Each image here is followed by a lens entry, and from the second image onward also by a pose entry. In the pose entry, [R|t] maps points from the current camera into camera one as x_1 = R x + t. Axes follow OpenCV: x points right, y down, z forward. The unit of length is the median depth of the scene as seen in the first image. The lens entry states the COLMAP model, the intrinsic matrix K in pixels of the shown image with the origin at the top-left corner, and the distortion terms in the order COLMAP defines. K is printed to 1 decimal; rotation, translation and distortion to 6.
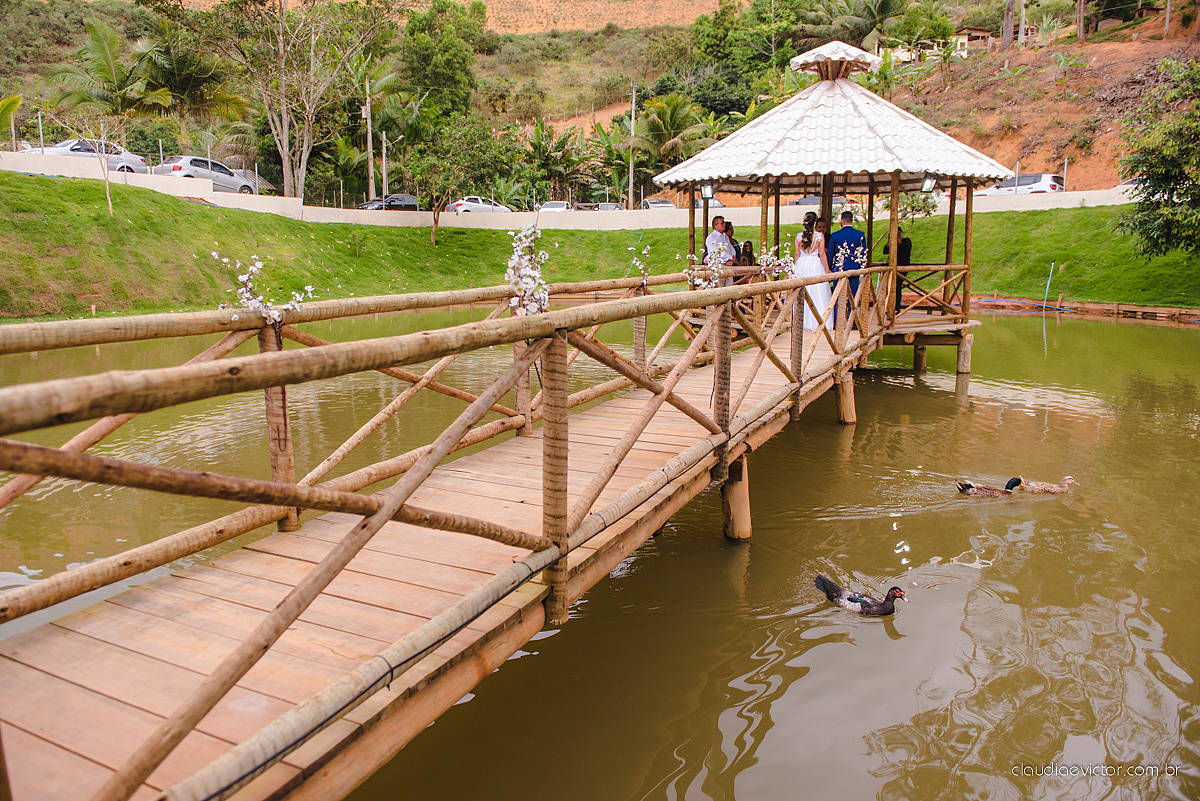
lens RADIAL K [[808.8, 0, 600.0], [0, 808.8, 400.5], [0, 0, 1]] dist [-0.045676, -0.004173]
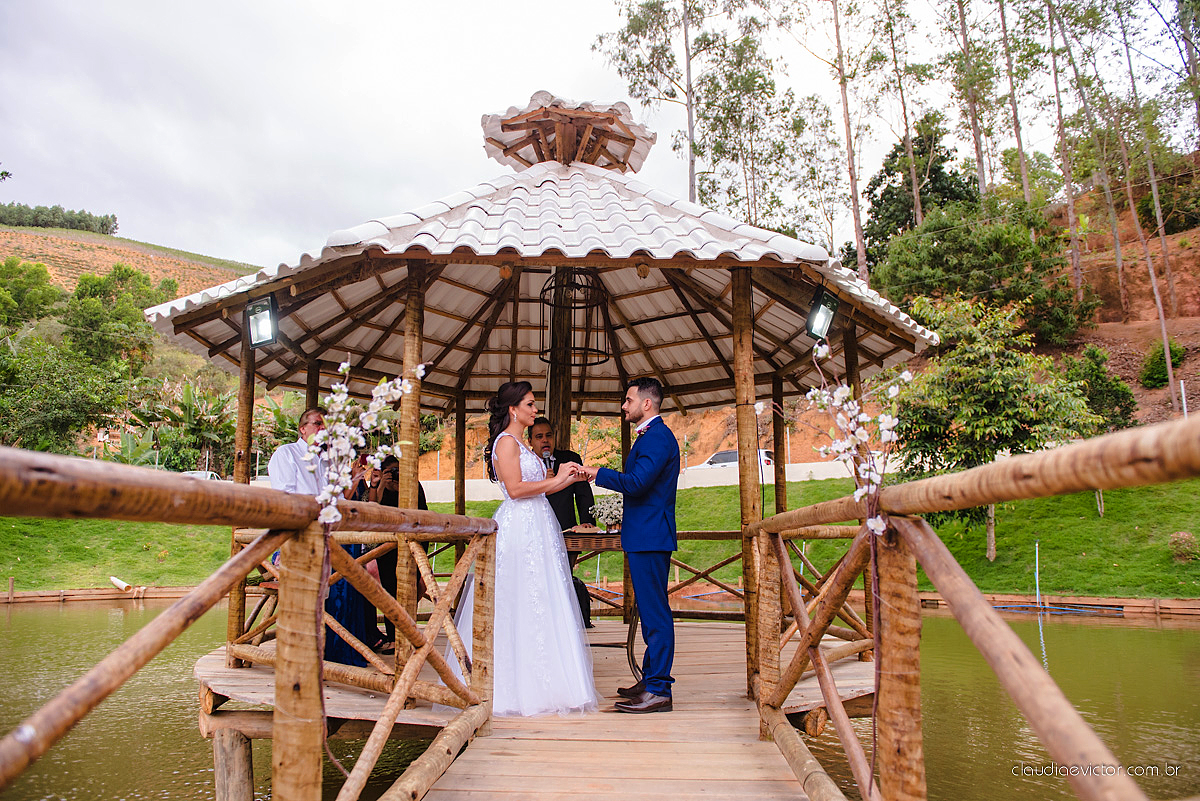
lens RADIAL K [[808.8, 0, 600.0], [0, 808.8, 400.5], [0, 0, 1]] dist [-0.045676, -0.004173]
pose [[0.934441, 0.061749, 0.350724, 0.022232], [0.064208, 0.939498, -0.336482, -0.013701], [-0.350282, 0.336942, 0.873941, 0.093422]]
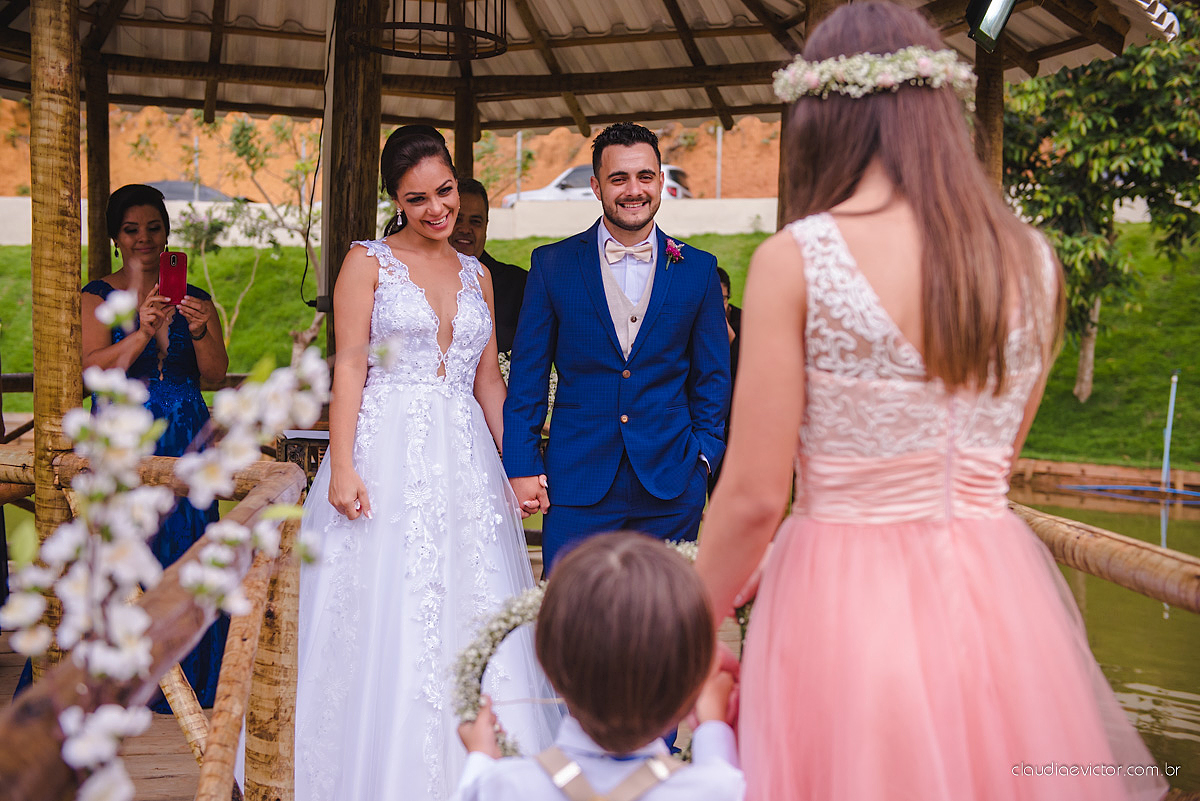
lens RADIAL K [[1550.1, 0, 600.0], [0, 1550.1, 400.5], [0, 0, 1]] dist [0.125032, -0.017221]
pose [[0.856137, -0.002068, 0.516744, 0.019885], [0.066055, 0.992226, -0.105468, -0.019923], [-0.512509, 0.124429, 0.849619, 0.101154]]
